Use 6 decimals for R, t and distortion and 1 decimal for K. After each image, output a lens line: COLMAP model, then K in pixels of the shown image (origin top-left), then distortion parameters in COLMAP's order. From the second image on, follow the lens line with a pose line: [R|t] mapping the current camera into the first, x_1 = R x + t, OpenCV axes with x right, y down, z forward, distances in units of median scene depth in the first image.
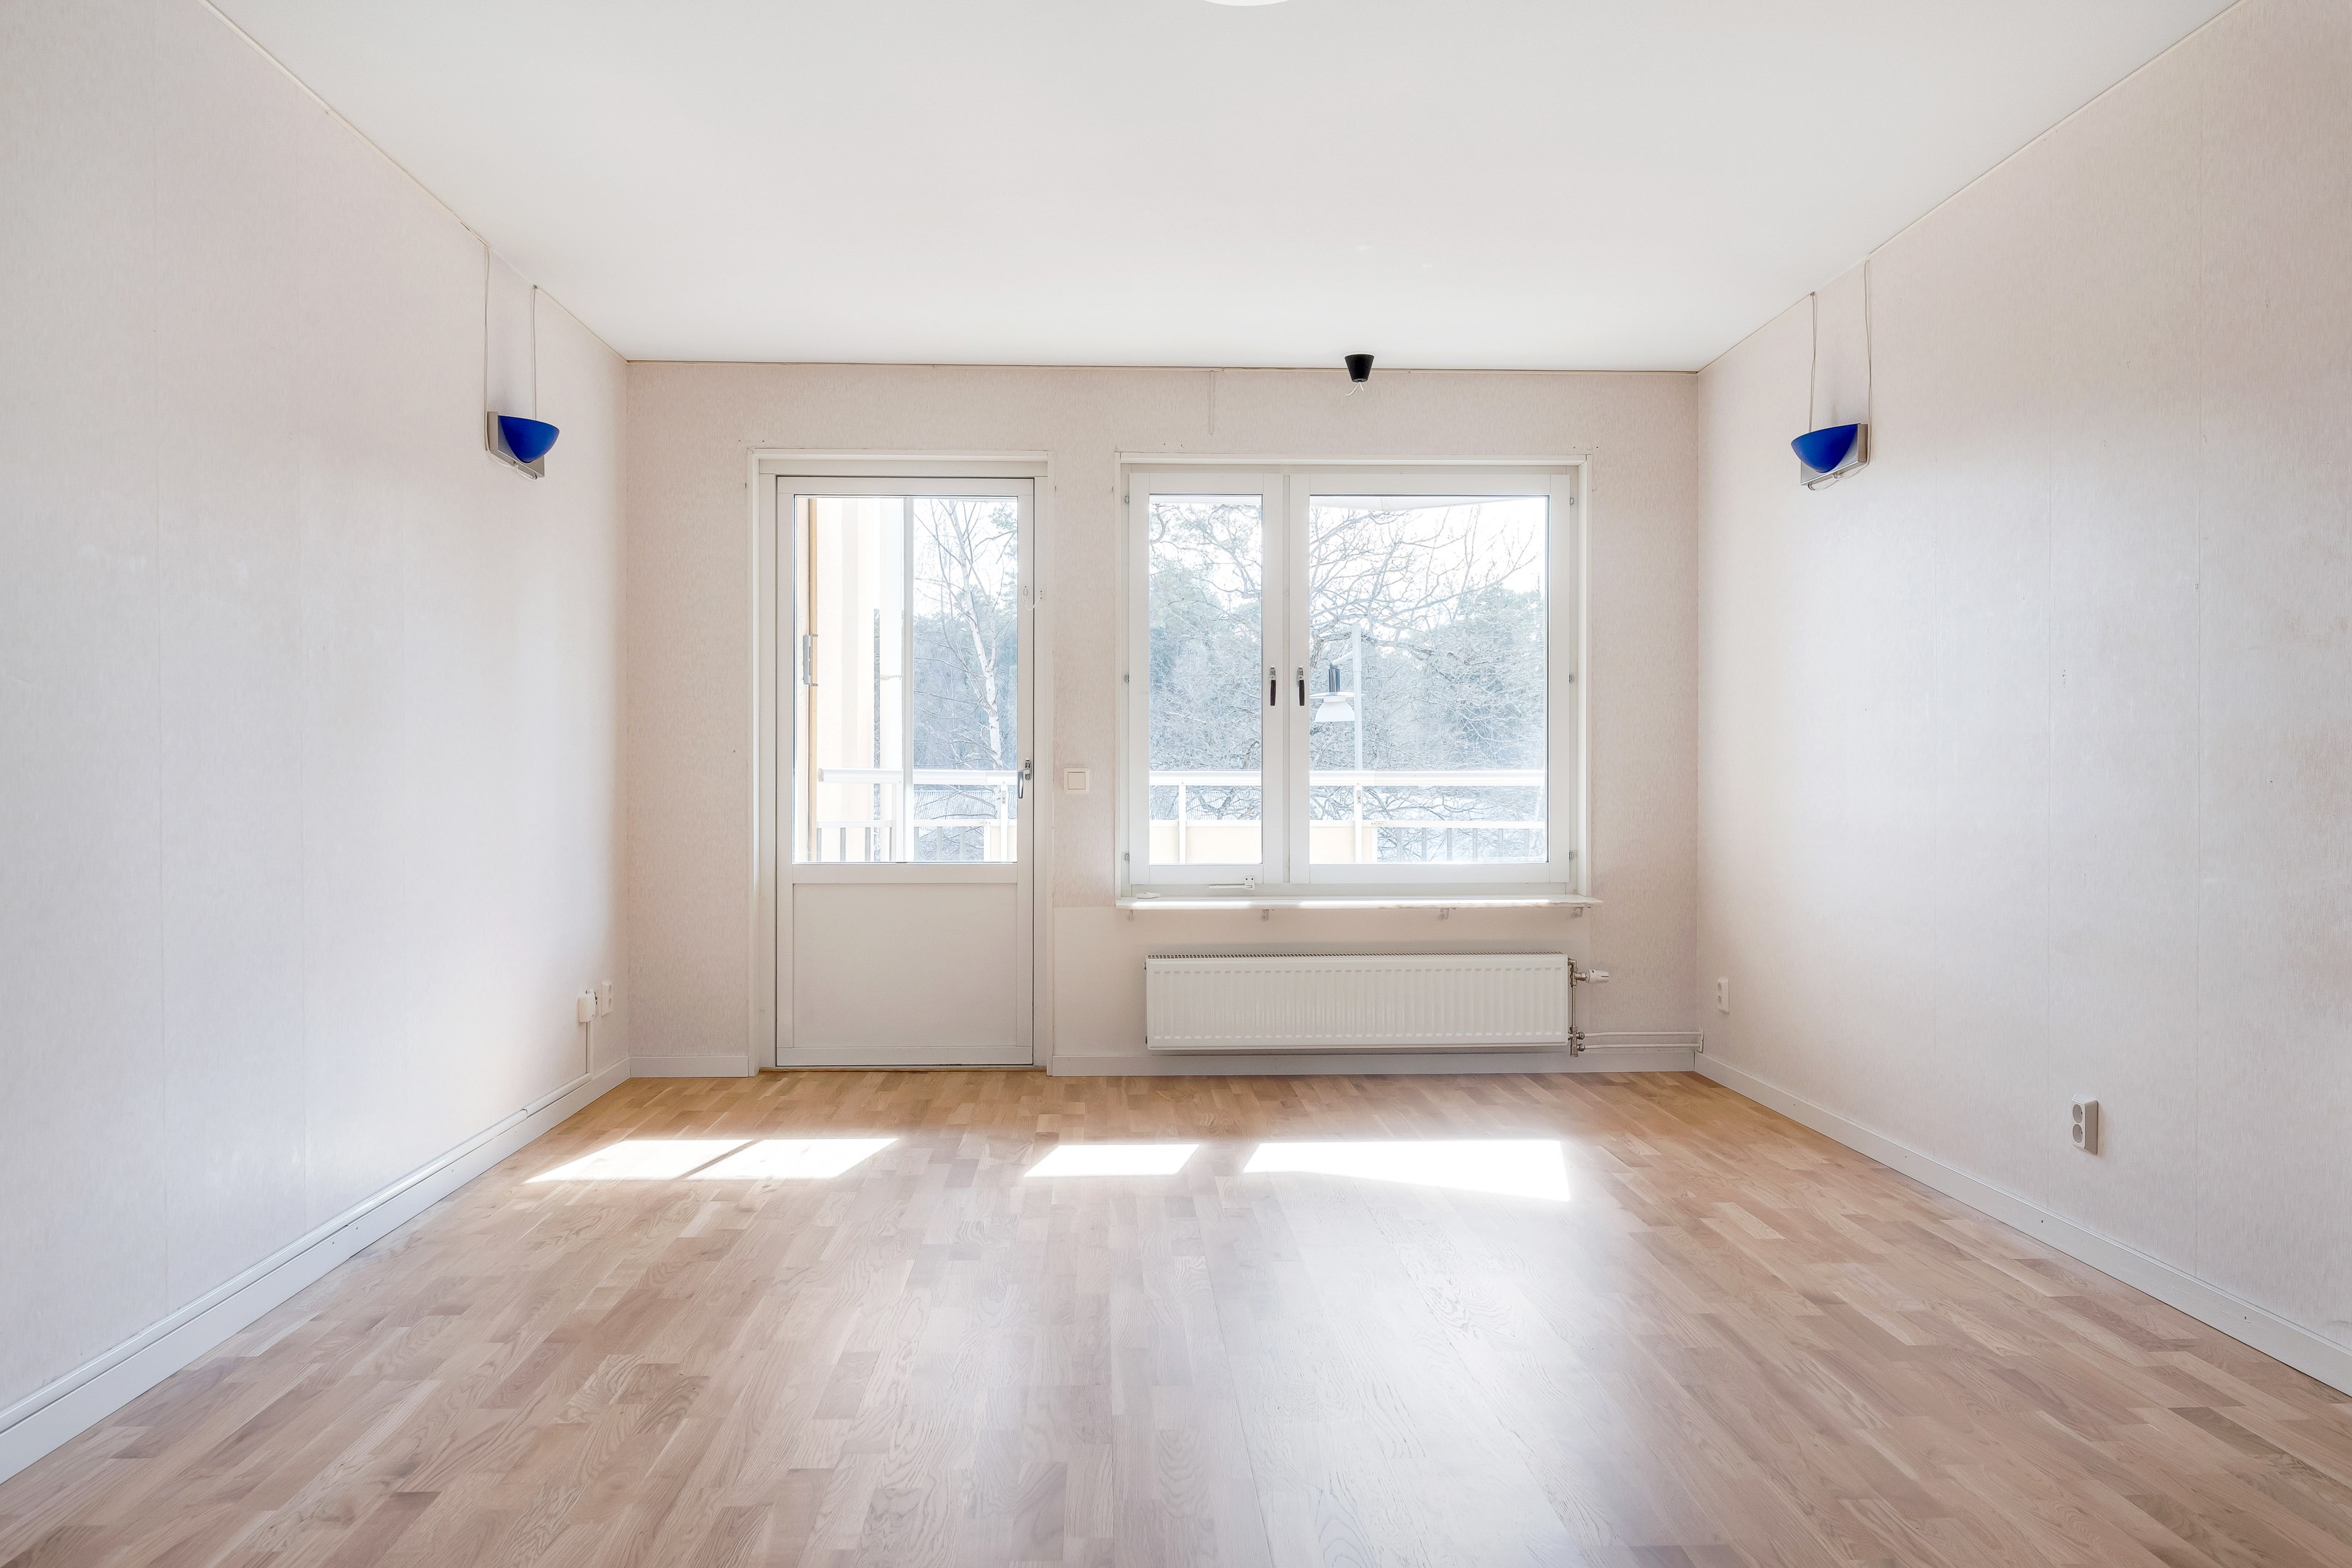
lens RADIAL K [[1834.1, 0, 1174.7], [0, 1834.1, 793.8], [0, 0, 1]] dist [0.000930, -0.004072]
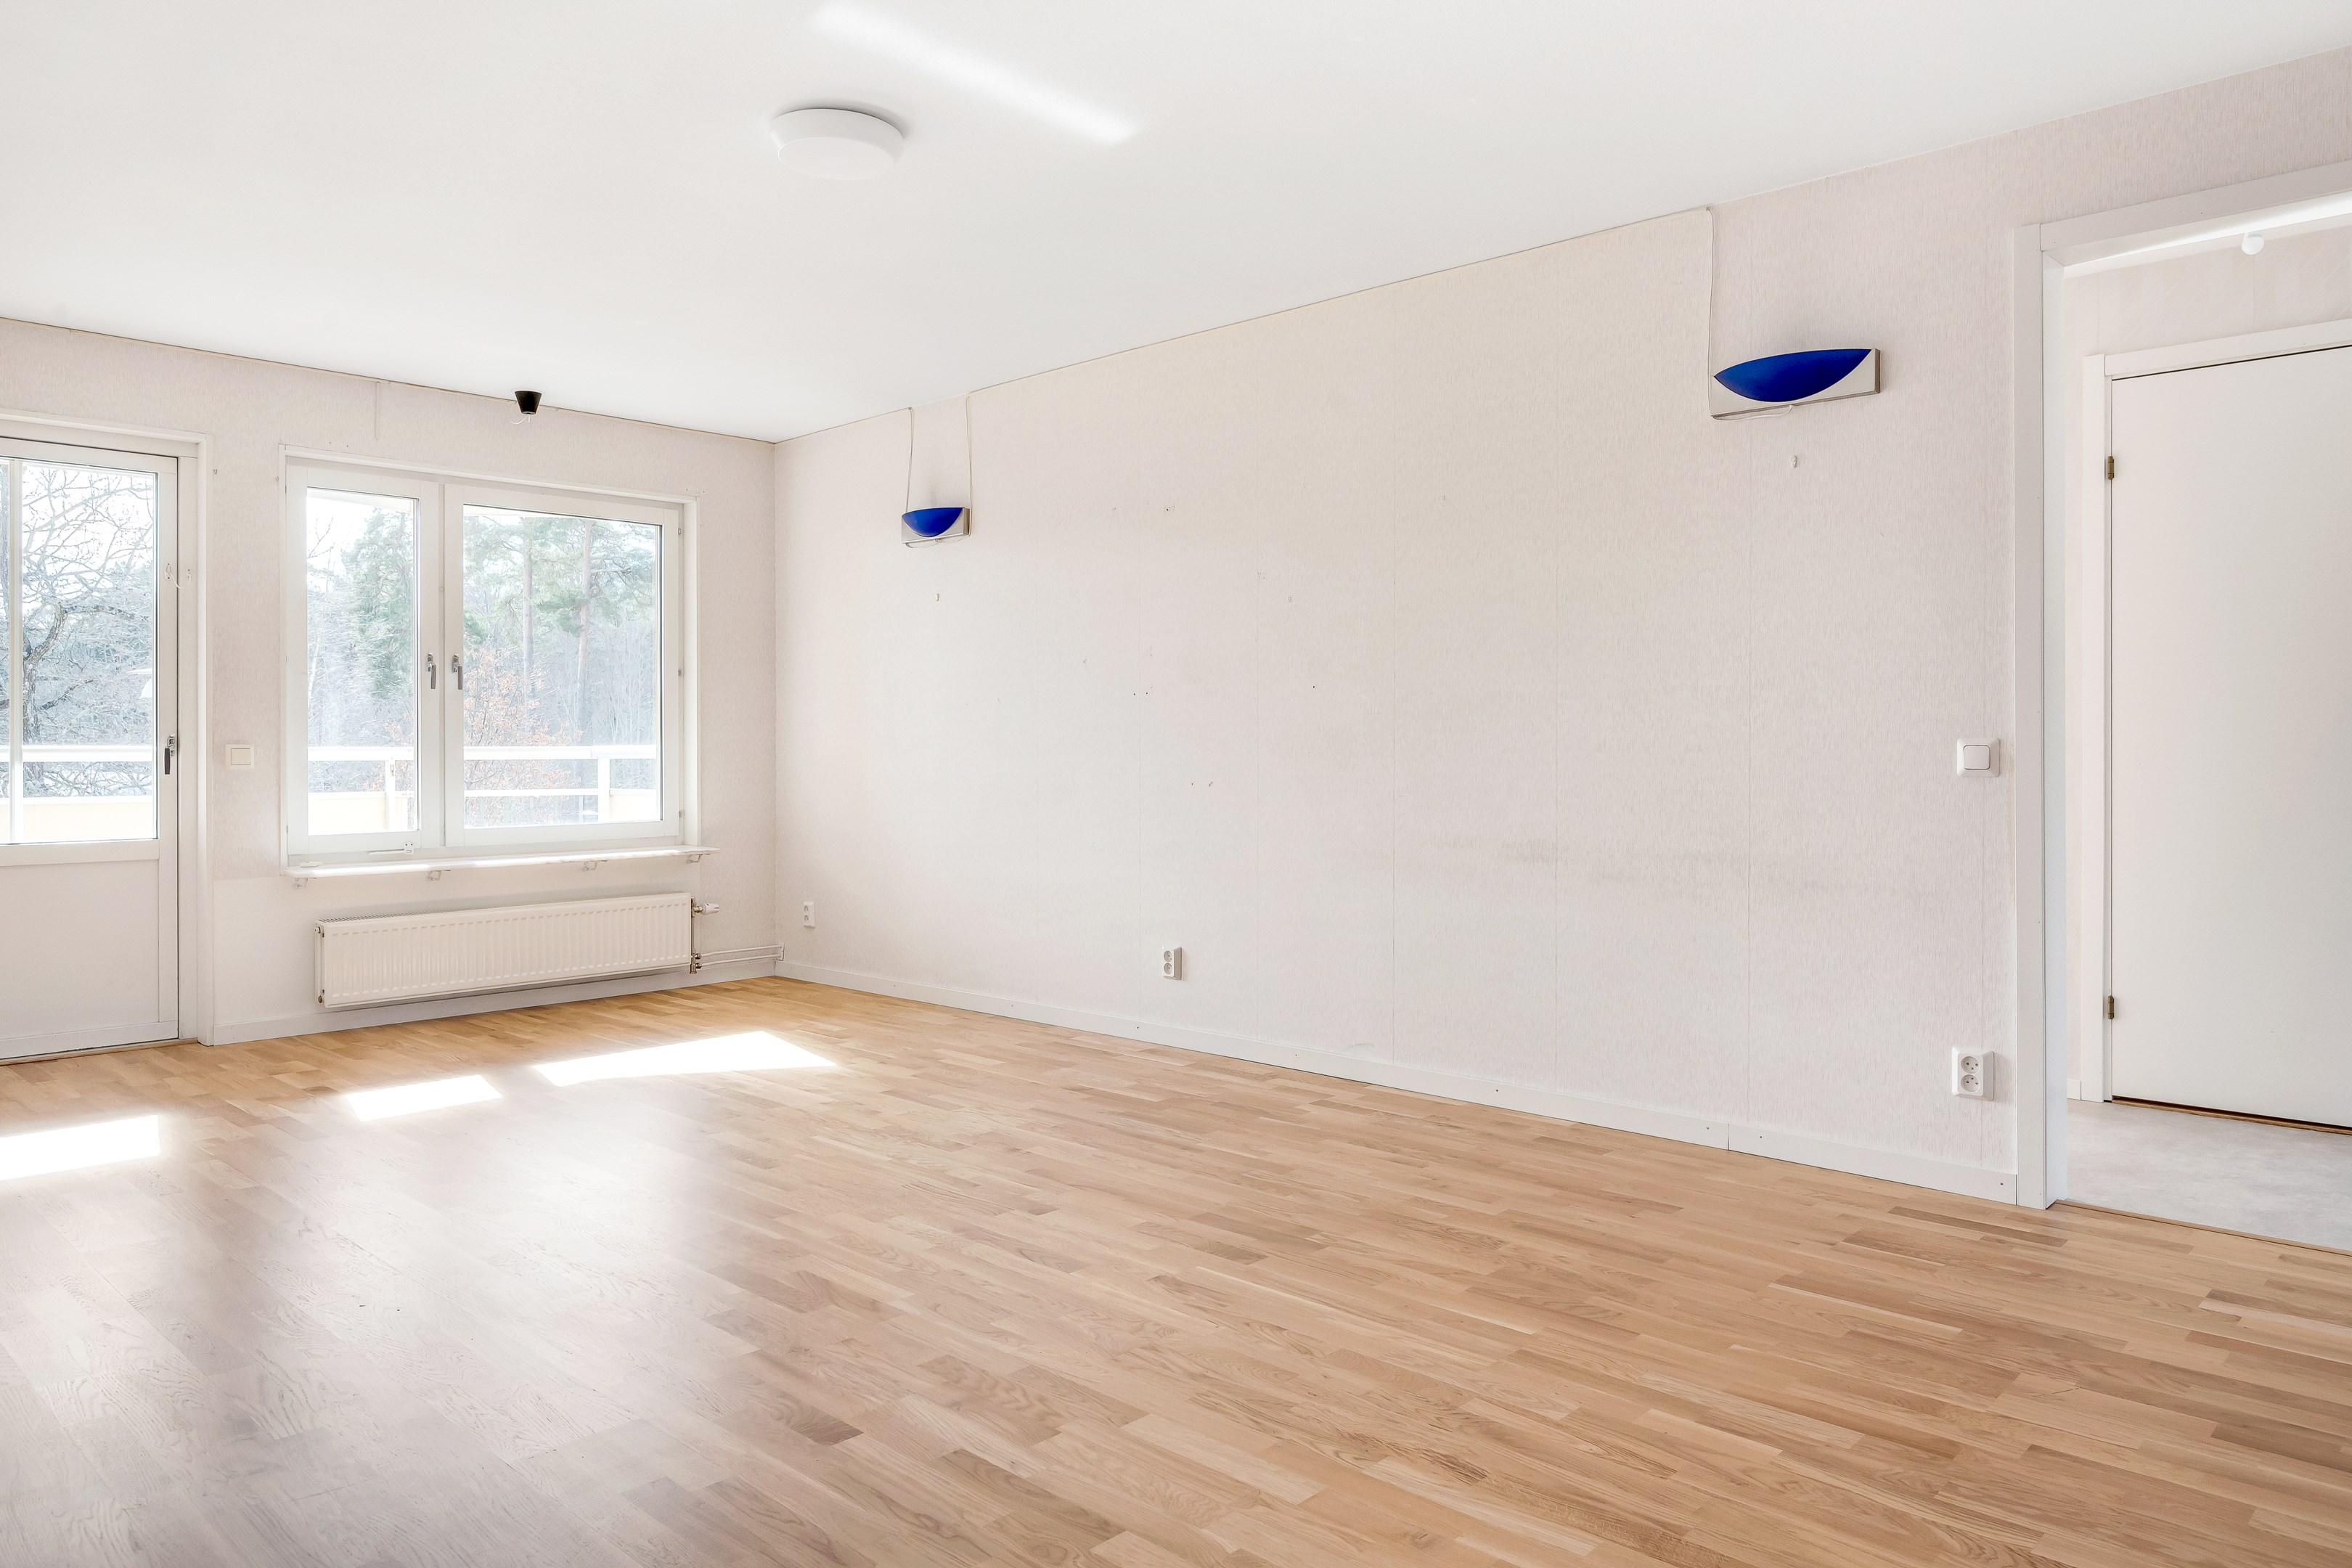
lens RADIAL K [[1555.3, 0, 1182.9], [0, 1555.3, 775.0], [0, 0, 1]] dist [-0.001152, -0.003605]
pose [[0.708103, -0.013342, 0.705983, -0.296252], [0.009133, 0.999911, 0.009736, -0.000494], [-0.706050, -0.000446, 0.708162, 0.004170]]
